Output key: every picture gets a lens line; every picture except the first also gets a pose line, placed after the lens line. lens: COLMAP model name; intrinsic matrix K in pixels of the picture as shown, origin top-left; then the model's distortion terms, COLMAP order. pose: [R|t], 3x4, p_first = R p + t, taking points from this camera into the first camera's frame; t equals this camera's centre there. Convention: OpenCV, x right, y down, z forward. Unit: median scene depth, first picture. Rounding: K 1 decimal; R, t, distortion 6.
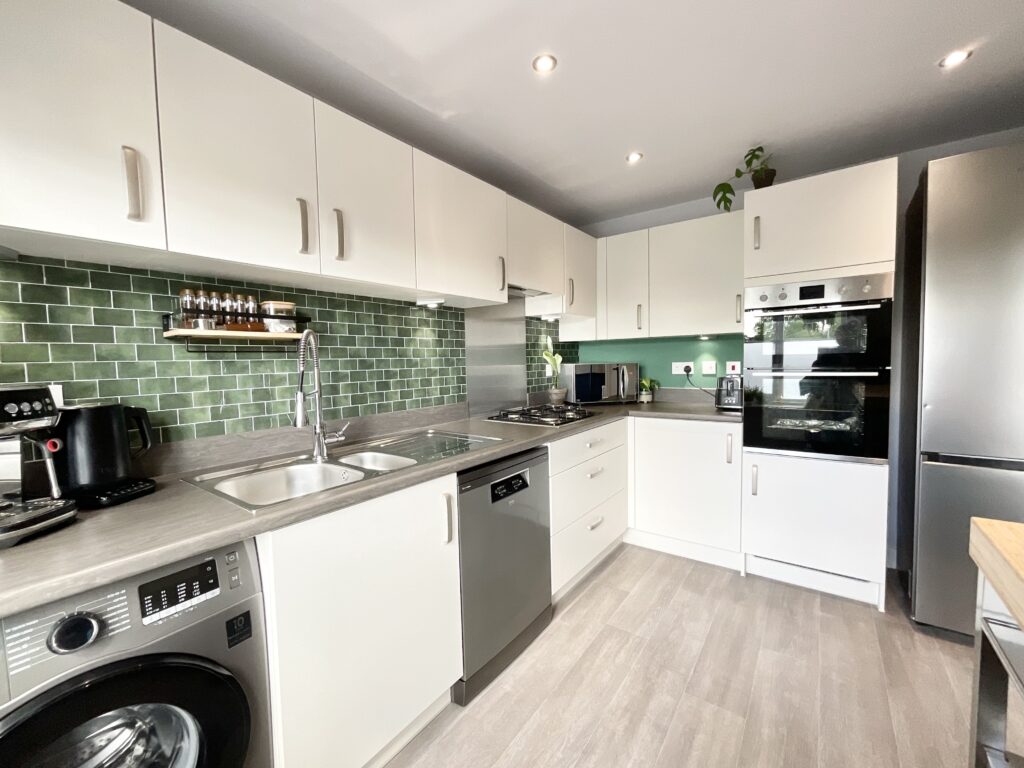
lens RADIAL K [[413.7, 0, 511.8], [0, 413.7, 383.0], [0, 0, 1]] dist [0.001478, 0.000044]
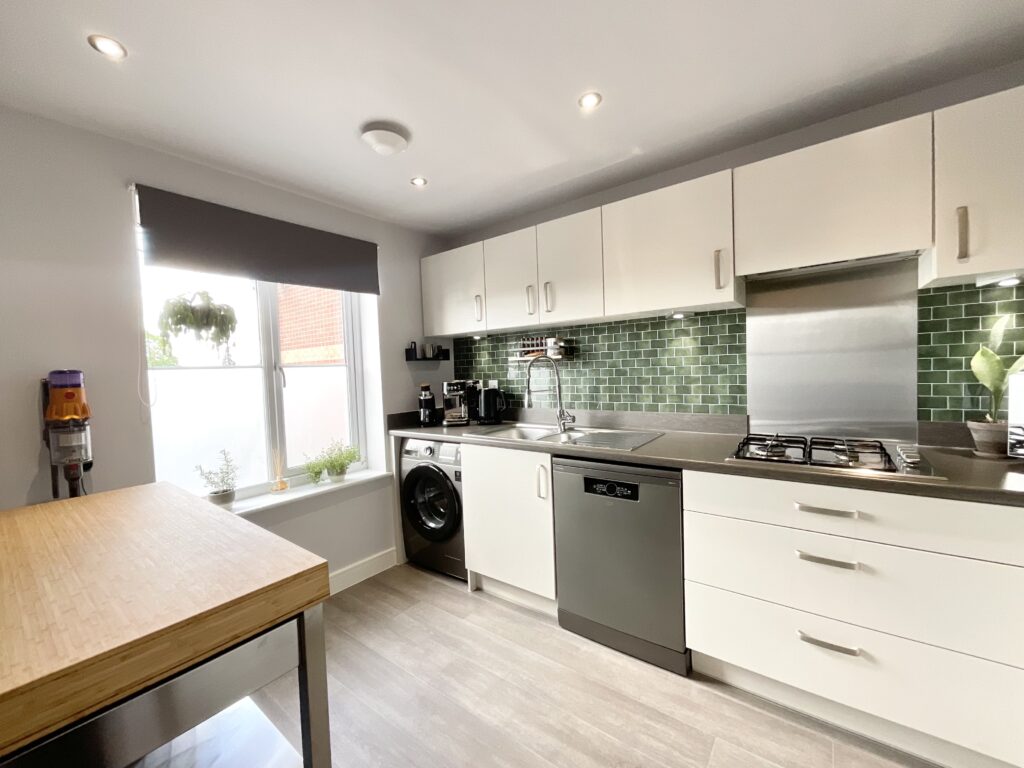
lens RADIAL K [[413.7, 0, 518.1], [0, 413.7, 385.4], [0, 0, 1]] dist [0.001478, 0.000044]
pose [[0.005438, 0.056028, -0.998414, 0.833959], [-0.023036, 0.998171, 0.055889, -0.060410], [0.999720, 0.022696, 0.006719, 0.576349]]
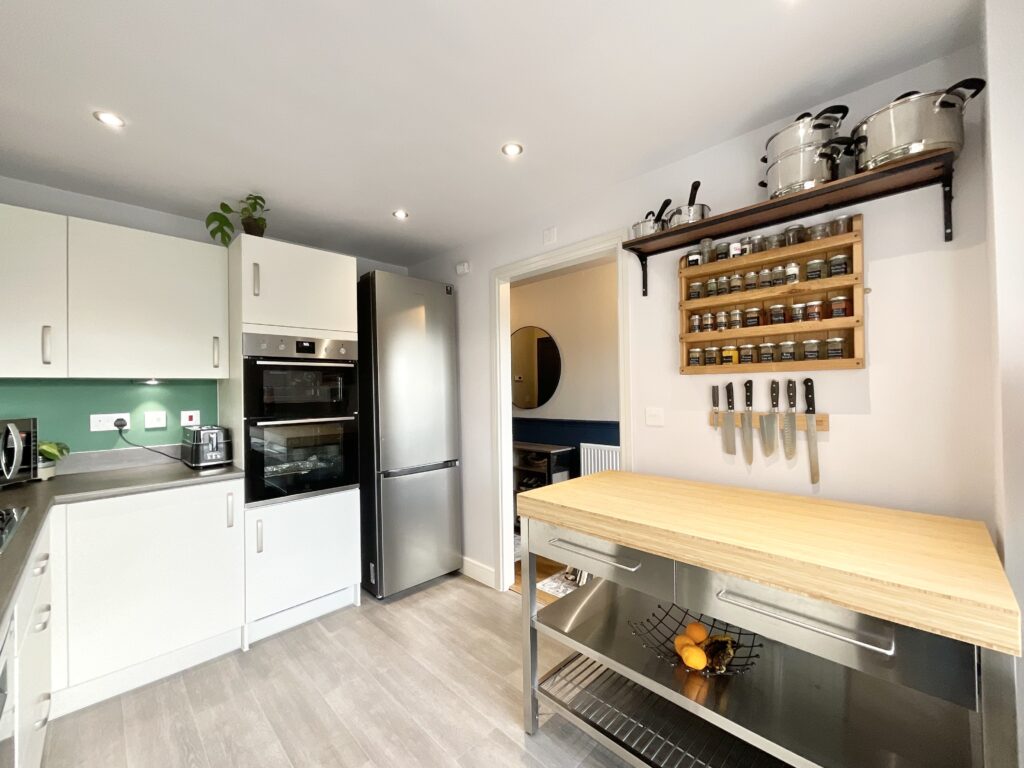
lens RADIAL K [[413.7, 0, 504.8], [0, 413.7, 384.9], [0, 0, 1]] dist [0.001478, 0.000044]
pose [[0.155756, 0.031904, 0.987280, -0.270563], [0.069243, 0.996667, -0.043131, -0.030014], [-0.985366, 0.075080, 0.153027, 0.282467]]
